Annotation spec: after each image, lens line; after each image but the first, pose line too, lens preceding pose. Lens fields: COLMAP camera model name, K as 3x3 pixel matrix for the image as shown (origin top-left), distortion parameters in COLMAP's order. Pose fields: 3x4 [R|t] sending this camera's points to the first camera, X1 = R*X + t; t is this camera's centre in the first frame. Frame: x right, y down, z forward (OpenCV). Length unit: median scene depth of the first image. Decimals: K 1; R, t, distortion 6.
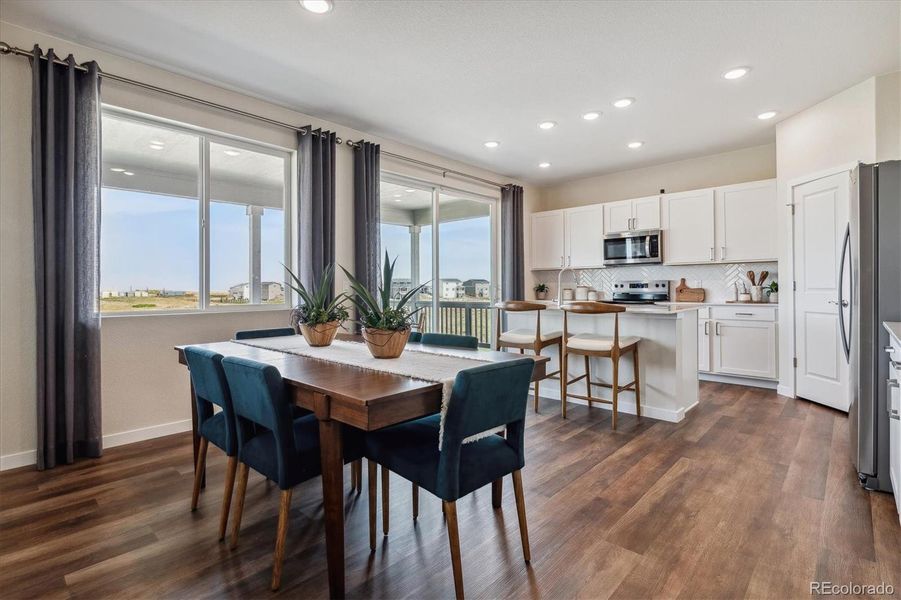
lens RADIAL K [[435.8, 0, 451.5], [0, 435.8, 287.4], [0, 0, 1]] dist [0.002095, 0.000051]
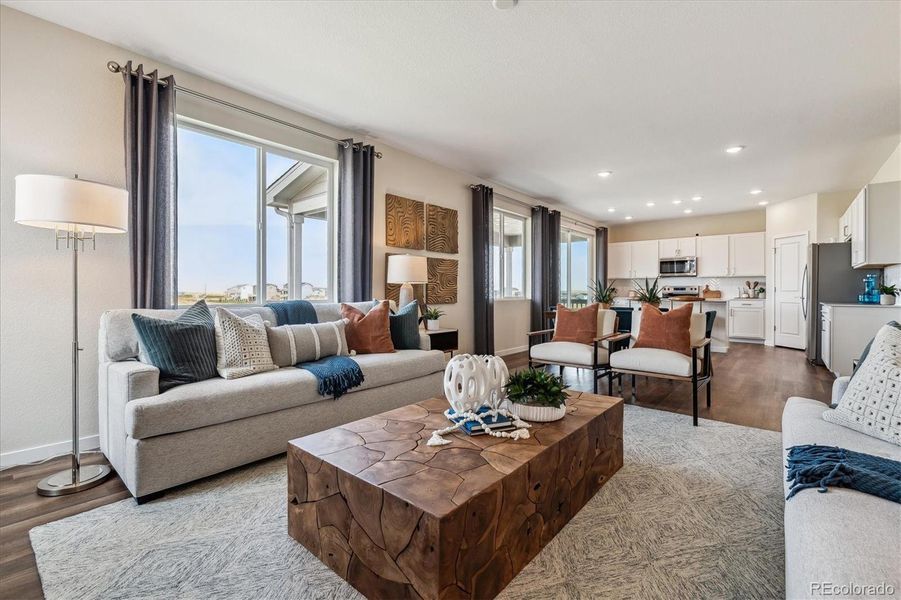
lens RADIAL K [[400.5, 0, 452.5], [0, 400.5, 293.1], [0, 0, 1]] dist [0.001738, -0.000319]
pose [[0.998625, 0.006486, 0.052016, -0.597709], [-0.006894, 0.999947, 0.007673, 0.007506], [-0.051963, -0.008021, 0.998617, -0.572918]]
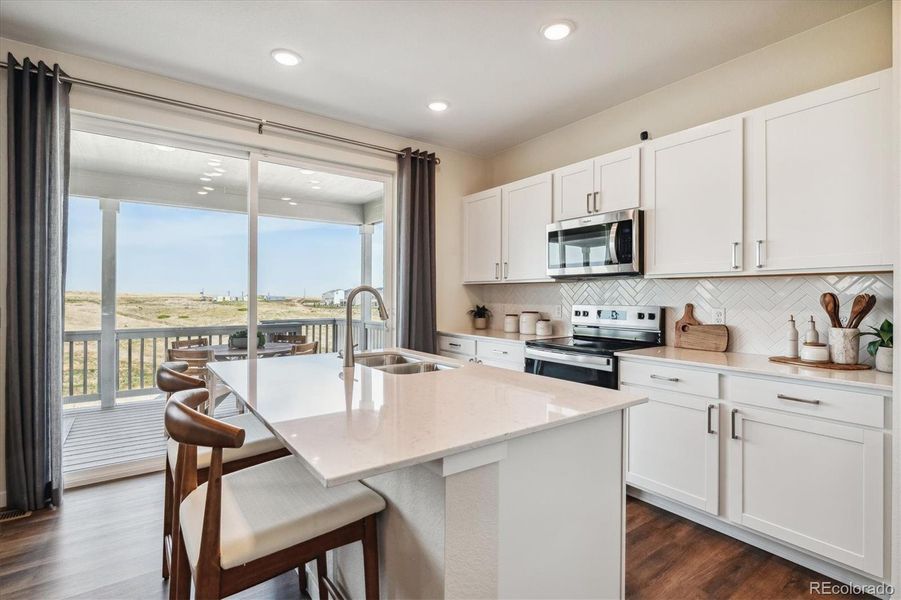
lens RADIAL K [[430.6, 0, 448.7], [0, 430.6, 296.0], [0, 0, 1]] dist [0.002705, 0.000270]
pose [[0.979810, 0.011649, -0.199590, 0.374467], [-0.011206, 0.999932, 0.003347, -0.030130], [0.199615, -0.001043, 0.979874, 0.469674]]
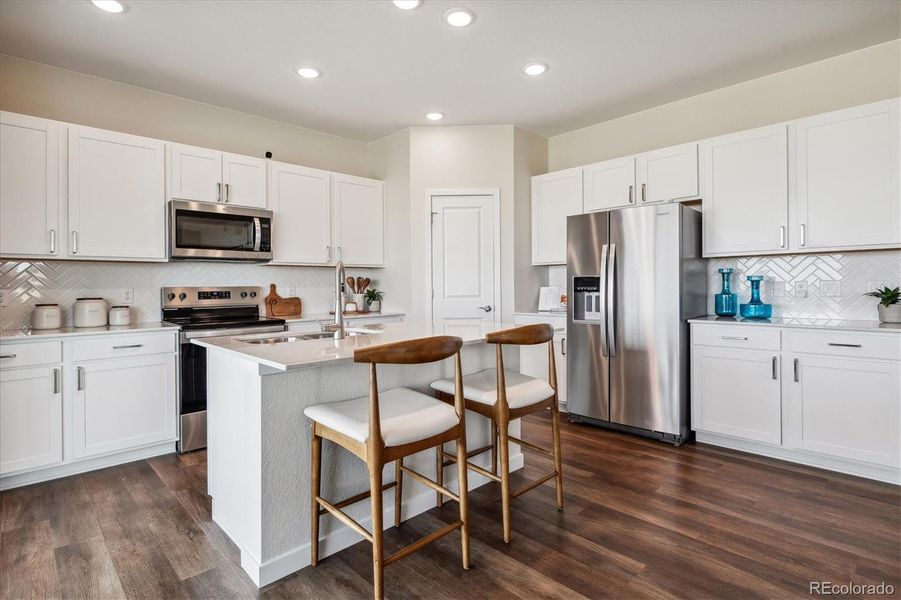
lens RADIAL K [[454.8, 0, 452.2], [0, 454.8, 288.3], [0, 0, 1]] dist [-0.006175, -0.001019]
pose [[0.053221, 0.003803, 0.998575, -0.209167], [0.007690, 0.999962, -0.004218, -0.009141], [-0.998553, 0.007904, 0.053190, 0.707116]]
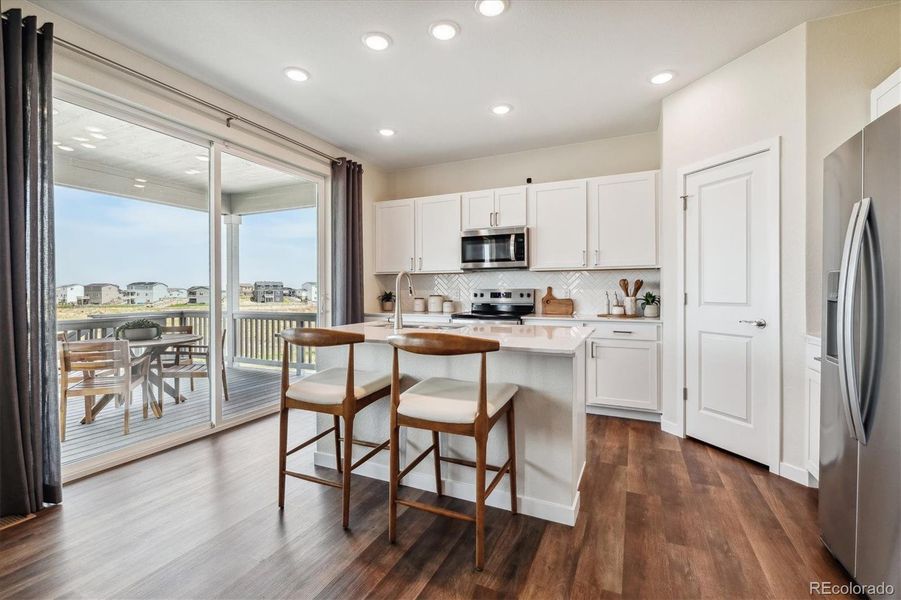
lens RADIAL K [[400.5, 0, 452.5], [0, 400.5, 293.1], [0, 0, 1]] dist [0.001738, -0.000319]
pose [[0.950243, 0.004350, 0.311479, 0.117210], [-0.005967, 0.999973, 0.004238, -0.011317], [-0.311452, -0.005886, 0.950244, 0.340452]]
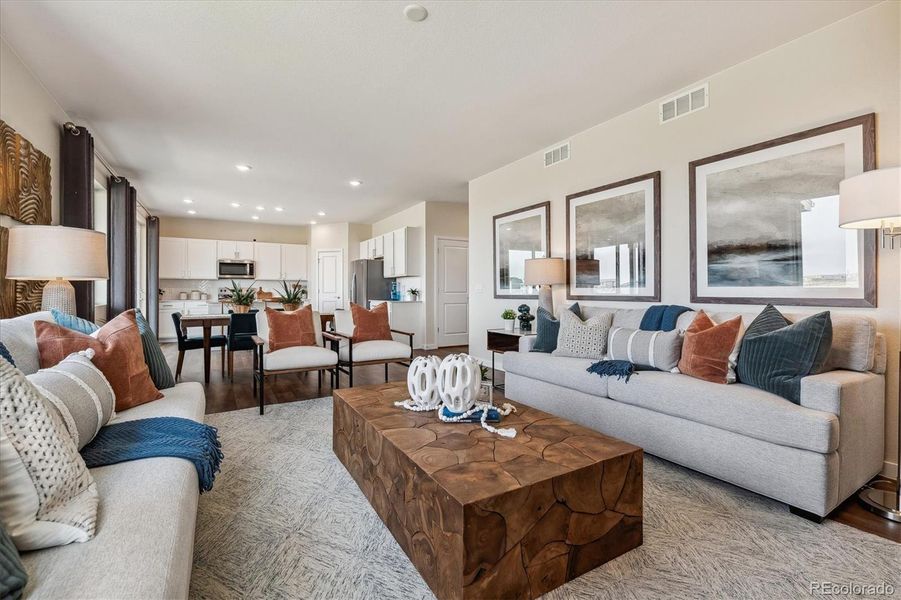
lens RADIAL K [[392.0, 0, 450.5], [0, 392.0, 300.0], [0, 0, 1]] dist [0.000001, -0.000205]
pose [[0.283296, -0.012019, 0.958957, -0.930906], [-0.004036, 0.999898, 0.013724, 0.009658], [-0.959024, -0.007758, 0.283218, -0.298774]]
